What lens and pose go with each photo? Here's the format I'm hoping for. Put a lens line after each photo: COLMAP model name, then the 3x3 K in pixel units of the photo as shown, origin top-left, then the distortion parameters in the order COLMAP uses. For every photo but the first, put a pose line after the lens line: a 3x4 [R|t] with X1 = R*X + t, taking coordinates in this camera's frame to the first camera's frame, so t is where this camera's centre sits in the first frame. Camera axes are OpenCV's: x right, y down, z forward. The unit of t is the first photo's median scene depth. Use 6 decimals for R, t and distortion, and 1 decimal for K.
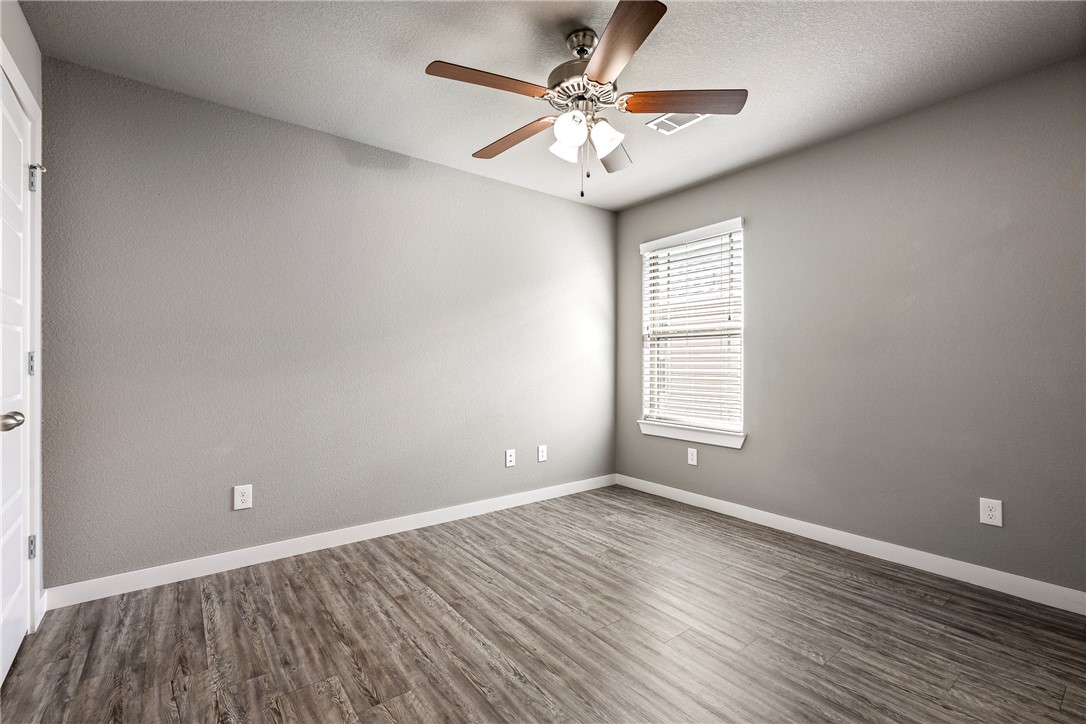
lens RADIAL K [[474.1, 0, 544.5], [0, 474.1, 363.7], [0, 0, 1]] dist [-0.008561, 0.001364]
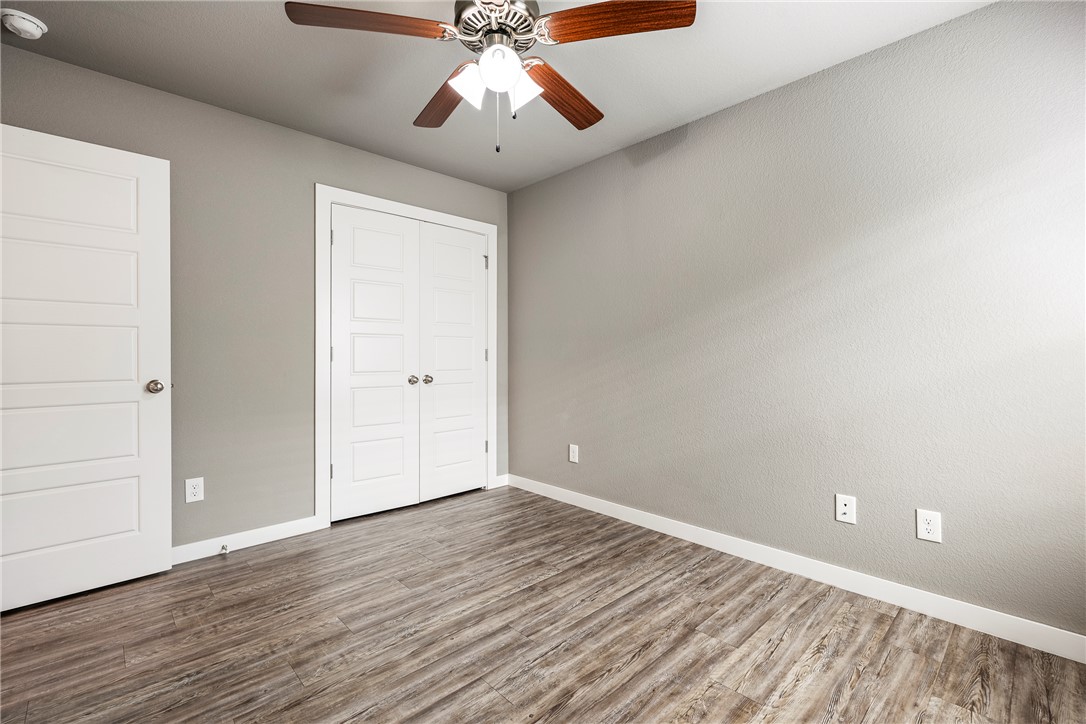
lens RADIAL K [[474.1, 0, 534.6], [0, 474.1, 356.7], [0, 0, 1]] dist [-0.008561, 0.001364]
pose [[0.100378, 0.005236, -0.994936, 0.674360], [-0.005654, 0.999973, 0.004692, 0.001951], [0.994933, 0.005155, 0.100405, 0.731233]]
